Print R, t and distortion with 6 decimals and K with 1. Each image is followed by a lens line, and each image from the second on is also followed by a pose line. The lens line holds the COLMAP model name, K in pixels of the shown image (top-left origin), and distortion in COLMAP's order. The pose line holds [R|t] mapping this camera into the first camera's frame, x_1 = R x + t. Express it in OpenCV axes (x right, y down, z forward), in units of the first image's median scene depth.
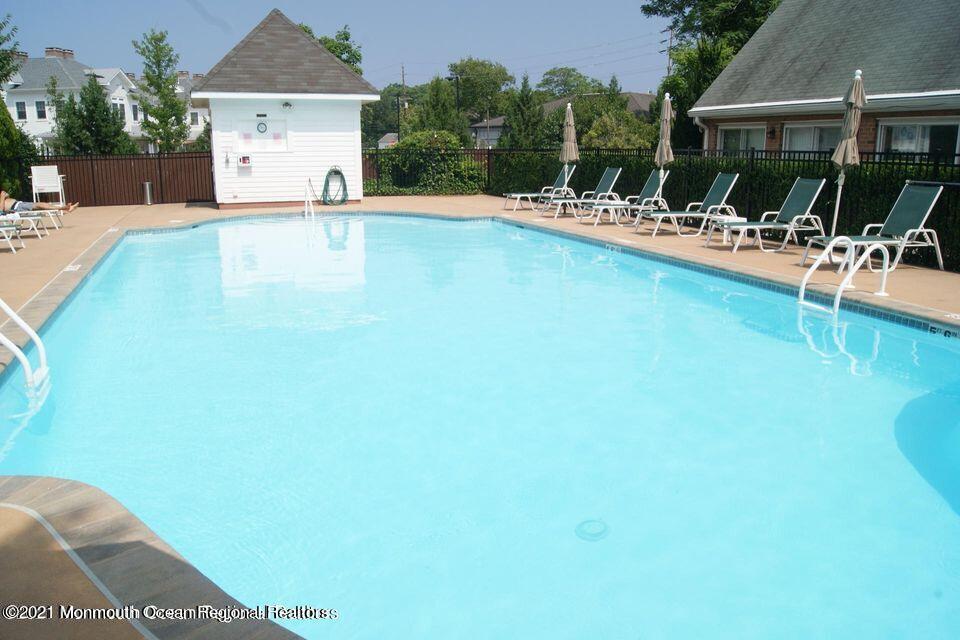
lens RADIAL K [[756.7, 0, 477.4], [0, 756.7, 319.2], [0, 0, 1]] dist [-0.058364, -0.003566]
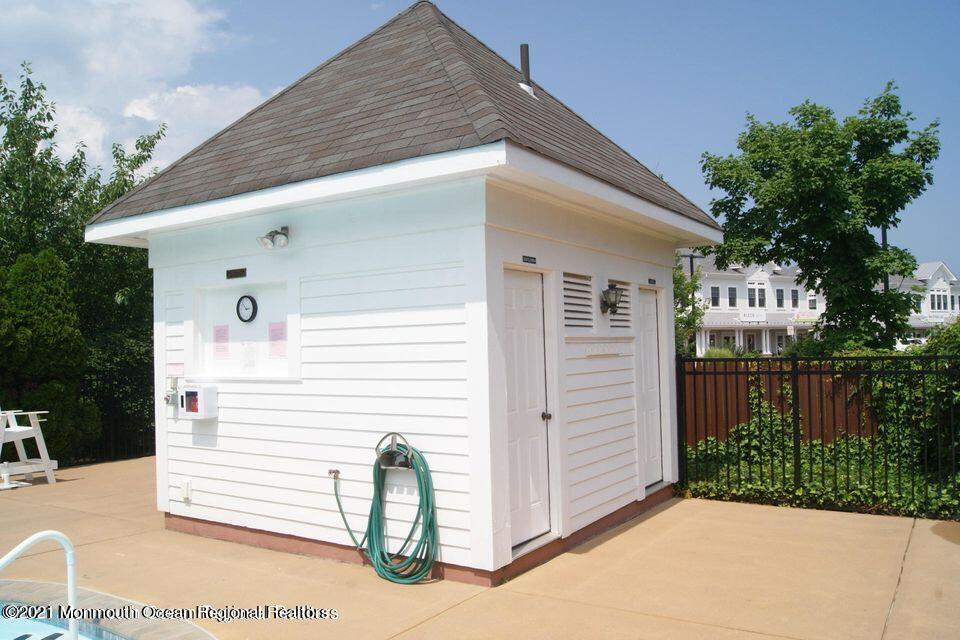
lens RADIAL K [[756.7, 0, 480.0], [0, 756.7, 325.6], [0, 0, 1]] dist [-0.058364, -0.003566]
pose [[0.596507, -0.034807, -0.801853, 0.049340], [-0.157113, 0.974667, -0.159186, -0.206100], [0.787080, 0.220937, 0.575927, 0.872060]]
